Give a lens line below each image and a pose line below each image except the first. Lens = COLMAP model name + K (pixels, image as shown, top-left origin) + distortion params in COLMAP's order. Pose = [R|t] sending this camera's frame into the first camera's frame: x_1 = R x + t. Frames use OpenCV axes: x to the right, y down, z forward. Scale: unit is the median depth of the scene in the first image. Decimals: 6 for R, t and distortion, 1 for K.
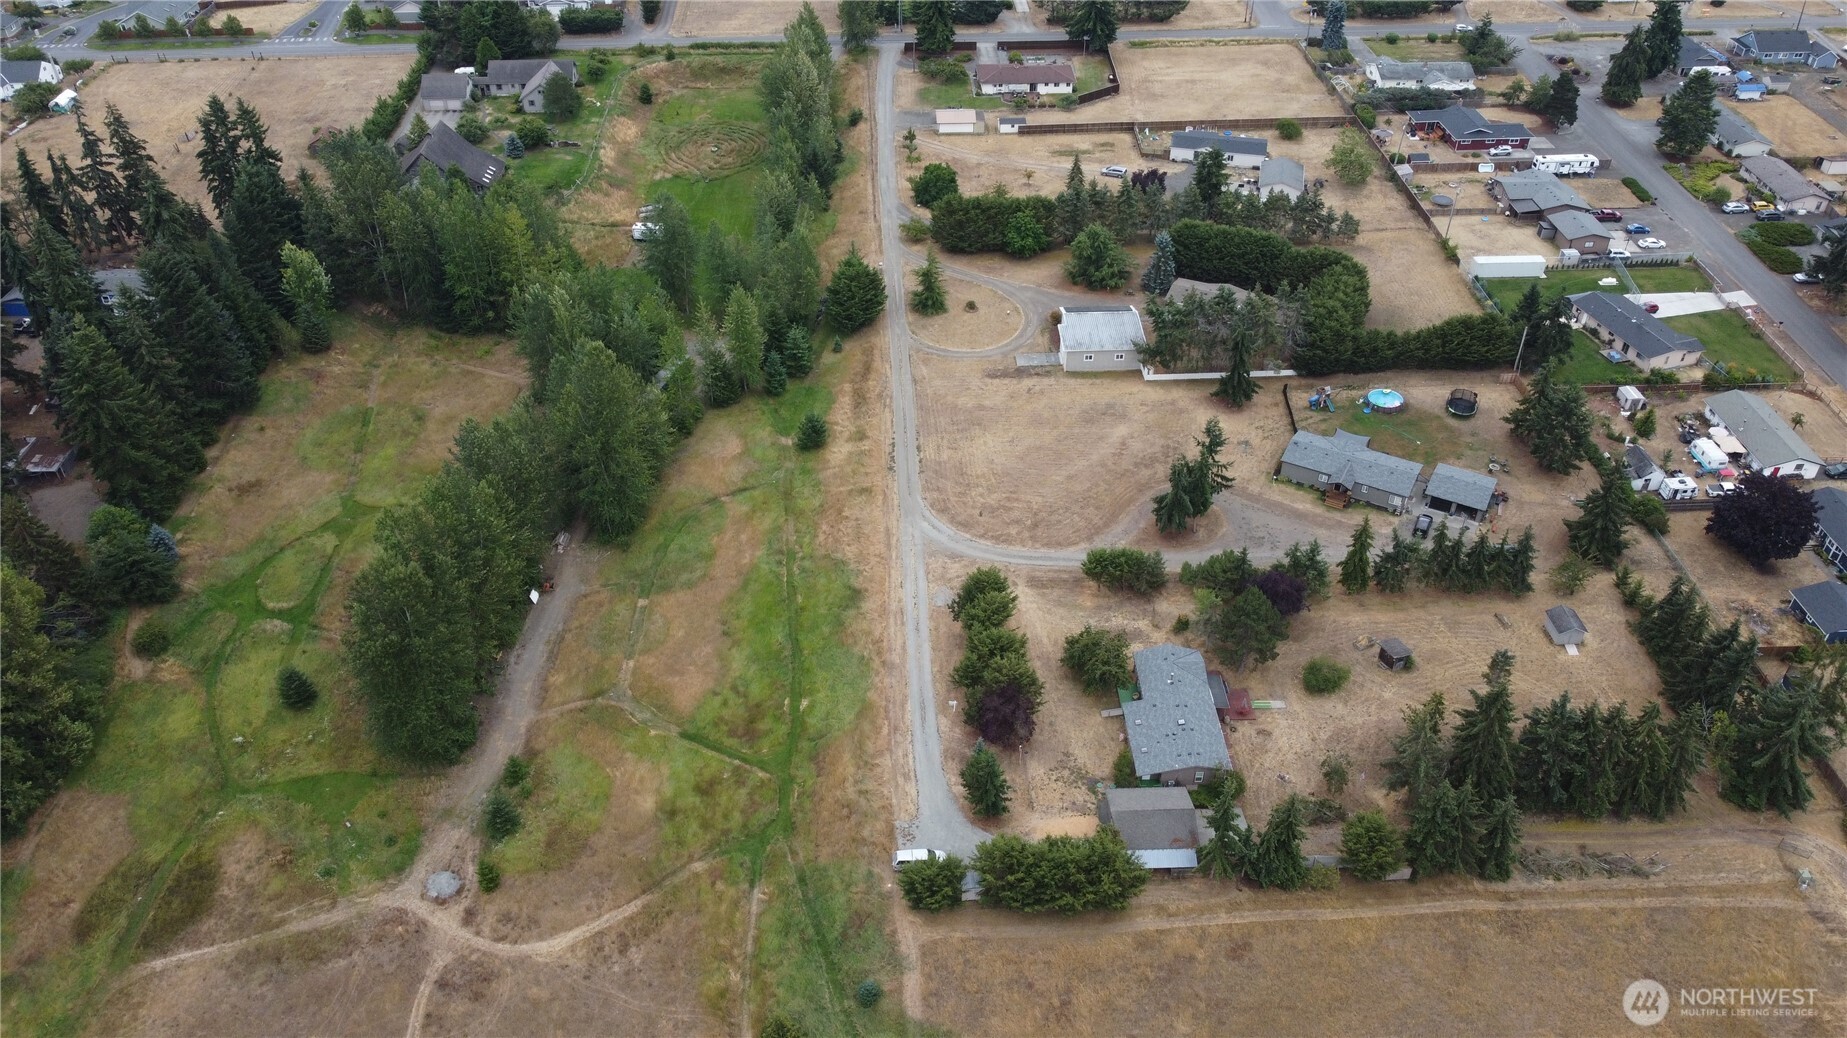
lens RADIAL K [[1409.6, 0, 923.5], [0, 1409.6, 519.9], [0, 0, 1]] dist [-0.000027, -0.003539]
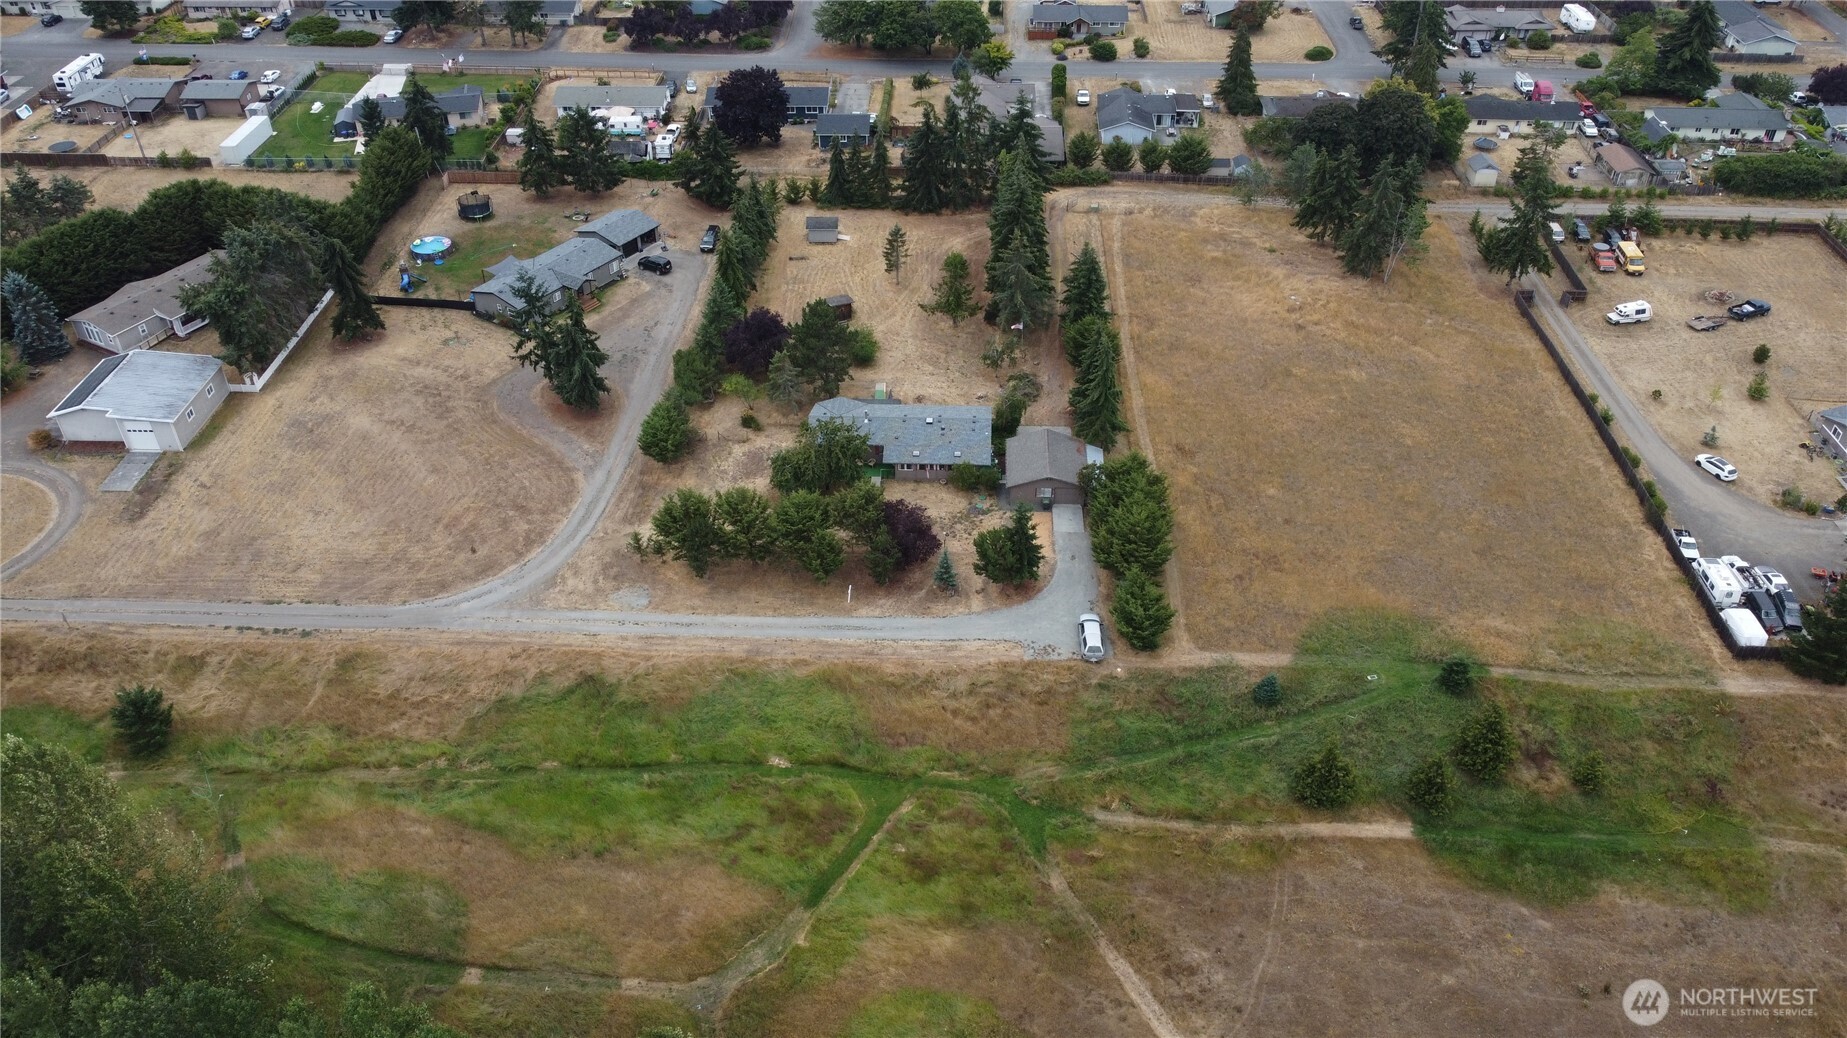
lens RADIAL K [[1409.6, 0, 922.5], [0, 1409.6, 520.1], [0, 0, 1]] dist [-0.000027, -0.003539]
pose [[0.082111, -0.597482, 0.797667, -0.496519], [0.618706, 0.658024, 0.429195, -0.178862], [-0.781320, 0.458280, 0.423696, 0.524785]]
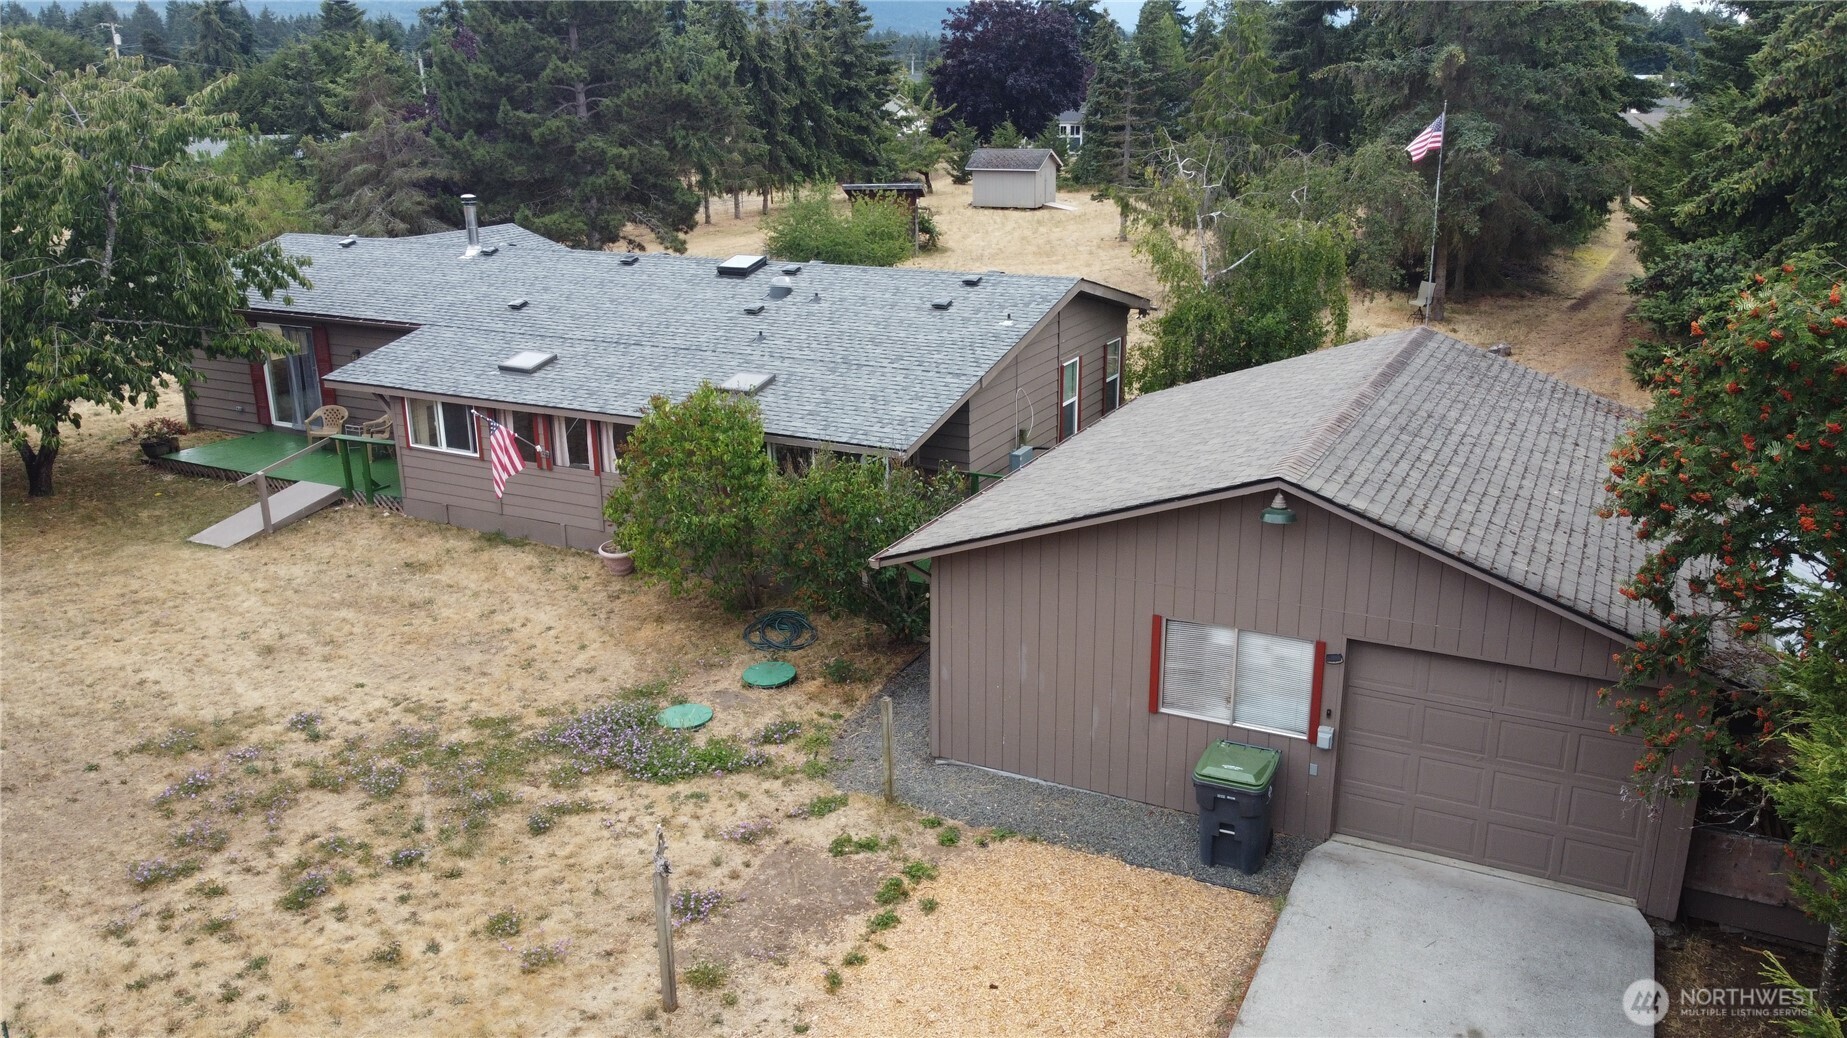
lens RADIAL K [[1409.6, 0, 923.1], [0, 1409.6, 518.2], [0, 0, 1]] dist [-0.000027, -0.003539]
pose [[0.492511, -0.269602, 0.827495, 0.028124], [0.551204, 0.832431, -0.056857, 0.148634], [-0.673504, 0.484121, 0.558587, 0.742248]]
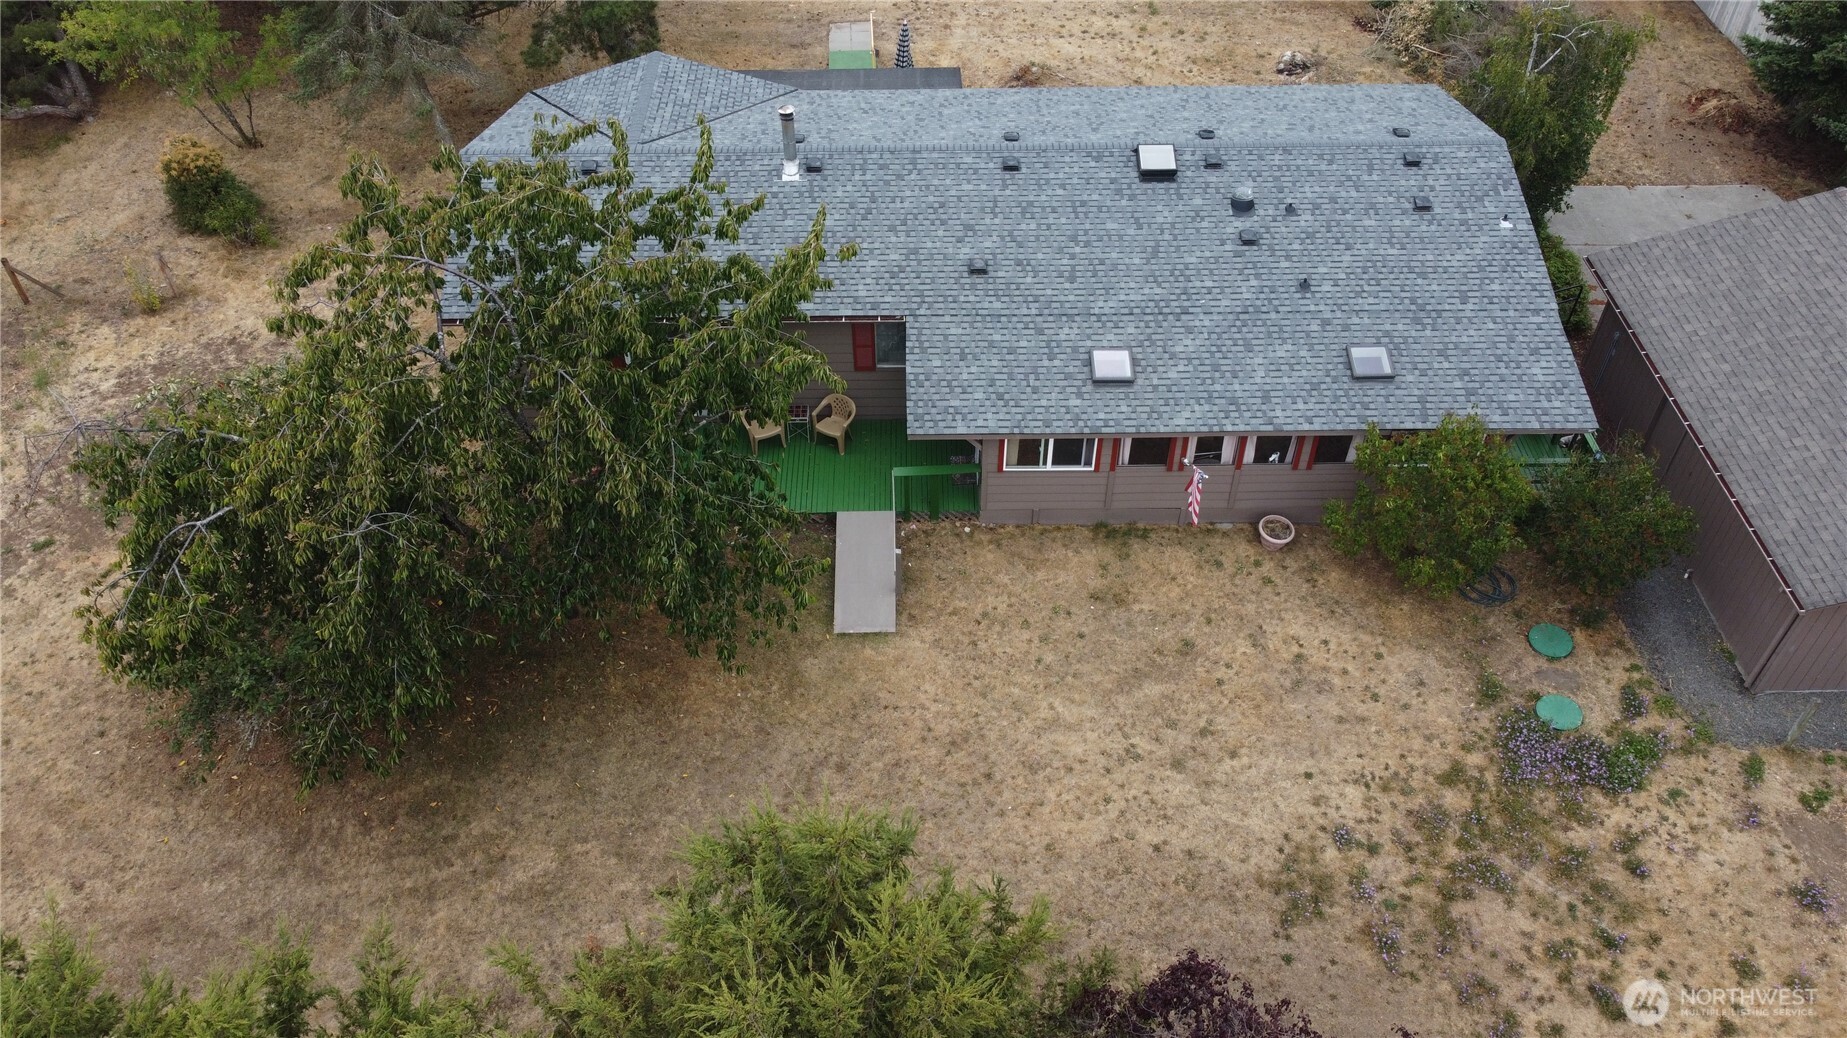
lens RADIAL K [[1409.6, 0, 923.5], [0, 1409.6, 518.3], [0, 0, 1]] dist [-0.000027, -0.003539]
pose [[0.027334, -0.703340, 0.710328, 0.019826], [0.618695, 0.570039, 0.540623, 0.046744], [-0.785156, 0.424698, 0.450734, 0.788814]]
